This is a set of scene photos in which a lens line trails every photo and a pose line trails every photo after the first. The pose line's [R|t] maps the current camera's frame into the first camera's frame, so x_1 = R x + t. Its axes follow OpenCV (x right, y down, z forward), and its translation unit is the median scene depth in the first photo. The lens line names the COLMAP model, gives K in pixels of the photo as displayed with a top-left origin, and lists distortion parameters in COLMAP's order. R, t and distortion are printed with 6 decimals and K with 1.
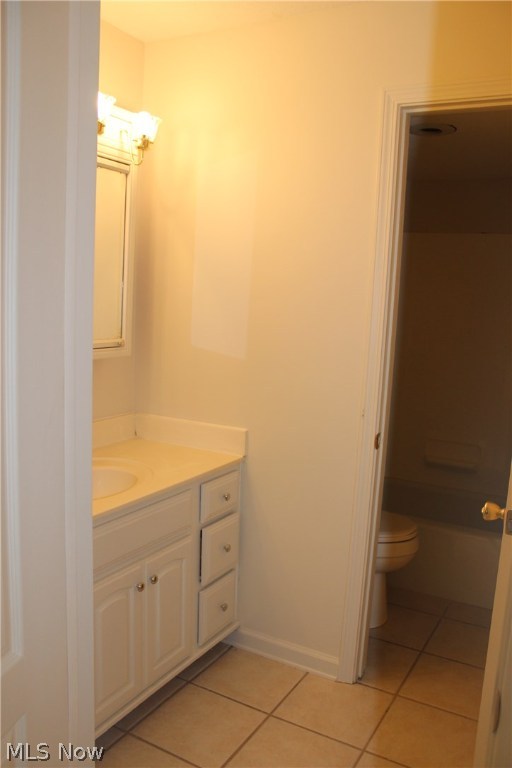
lens RADIAL K [[648.2, 0, 261.0], [0, 648.2, 383.5], [0, 0, 1]] dist [-0.157524, 0.135970]
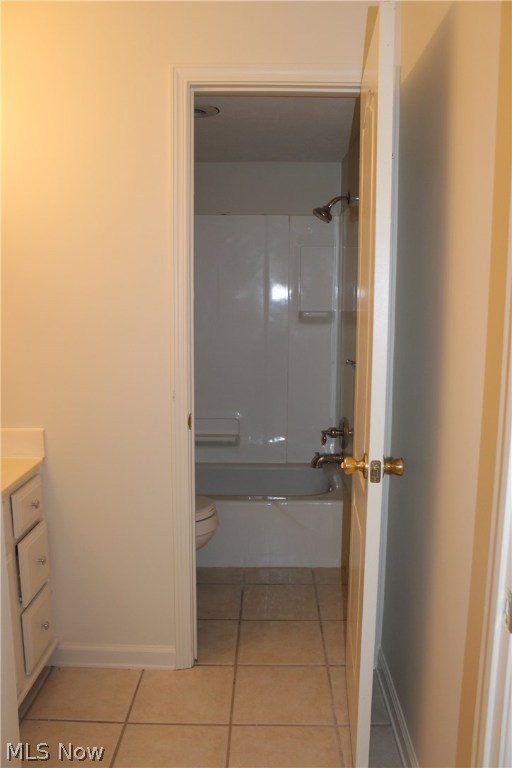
lens RADIAL K [[648.2, 0, 258.8], [0, 648.2, 383.7], [0, 0, 1]] dist [-0.157524, 0.135970]
pose [[0.881761, -0.107952, 0.459177, -0.168376], [0.100538, 0.994103, 0.040649, 0.001646], [-0.460857, 0.010322, 0.887414, 0.061006]]
